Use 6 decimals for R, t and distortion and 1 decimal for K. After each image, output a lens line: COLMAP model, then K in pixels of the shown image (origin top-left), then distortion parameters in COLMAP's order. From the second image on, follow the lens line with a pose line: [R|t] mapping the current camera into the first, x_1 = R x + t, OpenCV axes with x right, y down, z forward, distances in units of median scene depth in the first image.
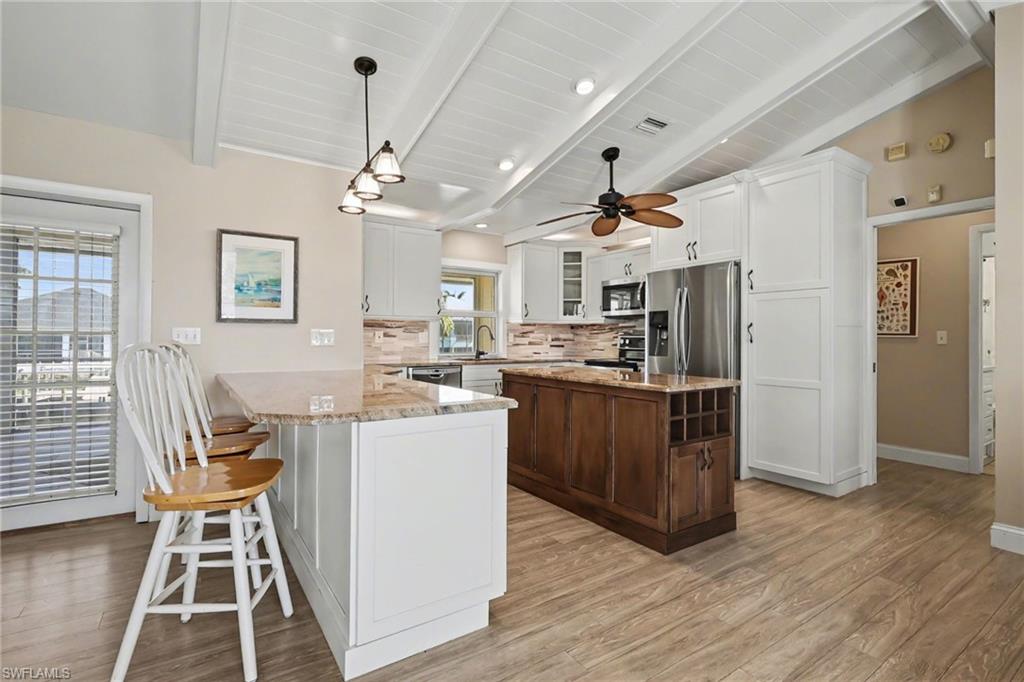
lens RADIAL K [[485.7, 0, 526.3], [0, 485.7, 342.0], [0, 0, 1]] dist [-0.003755, -0.000449]
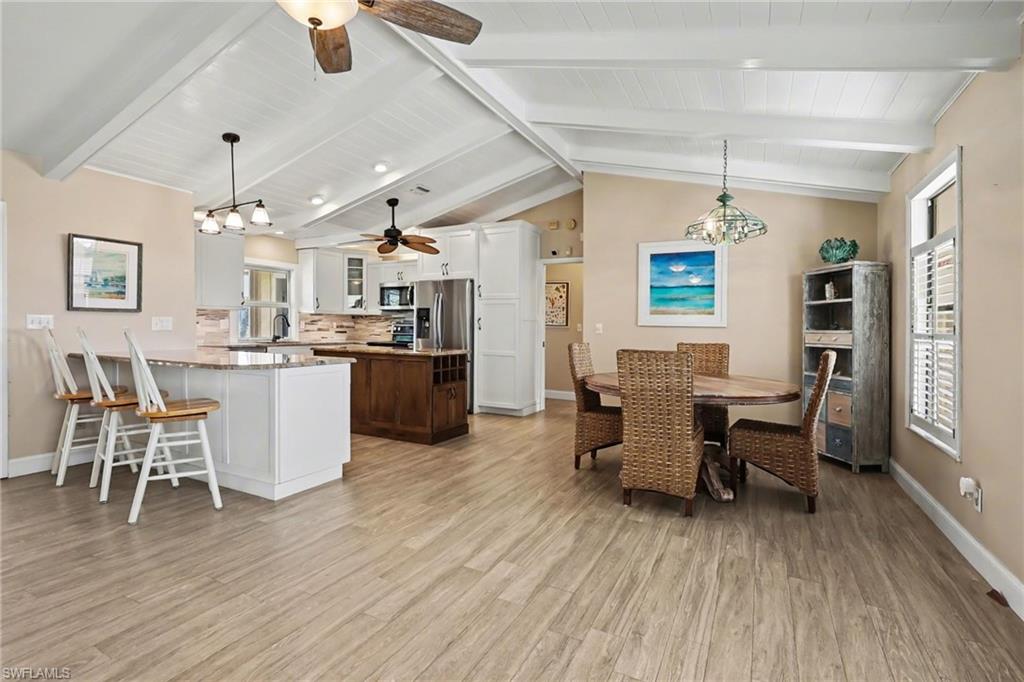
lens RADIAL K [[485.7, 0, 526.3], [0, 485.7, 342.0], [0, 0, 1]] dist [-0.003755, -0.000449]
pose [[0.880408, -0.007243, 0.474162, -0.159616], [-0.004244, 0.999723, 0.023151, 0.004205], [-0.474198, -0.022395, 0.880133, -0.470116]]
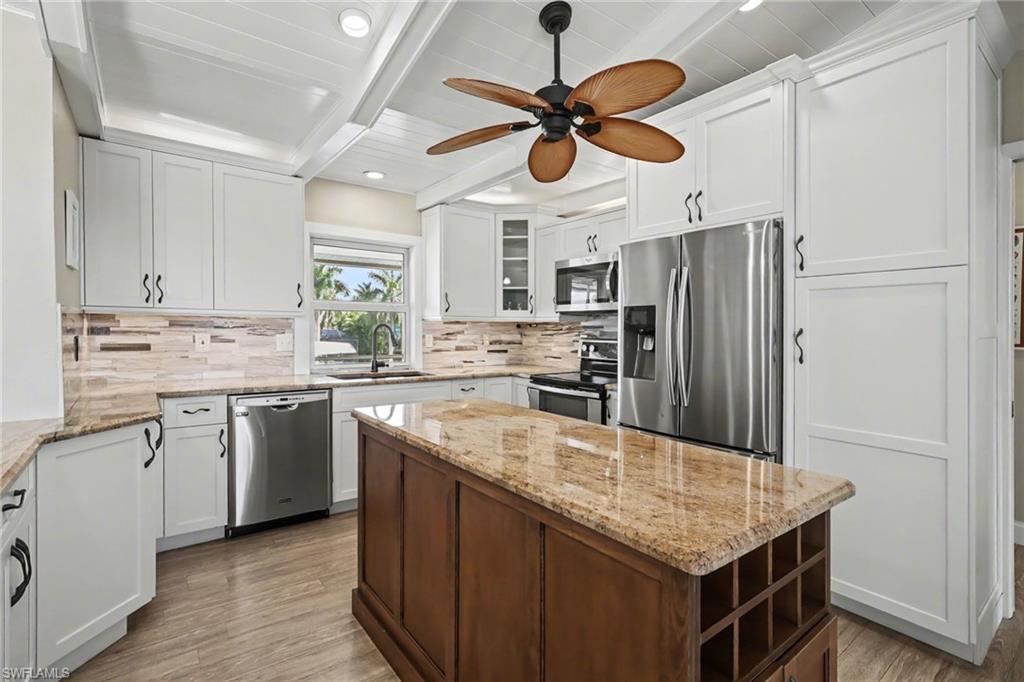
lens RADIAL K [[465.2, 0, 531.7], [0, 465.2, 326.3], [0, 0, 1]] dist [-0.002818, -0.000276]
pose [[0.998042, 0.004856, 0.062366, 0.105227], [-0.004022, 0.999901, -0.013487, -0.030333], [-0.062426, 0.013210, 0.997962, 0.443815]]
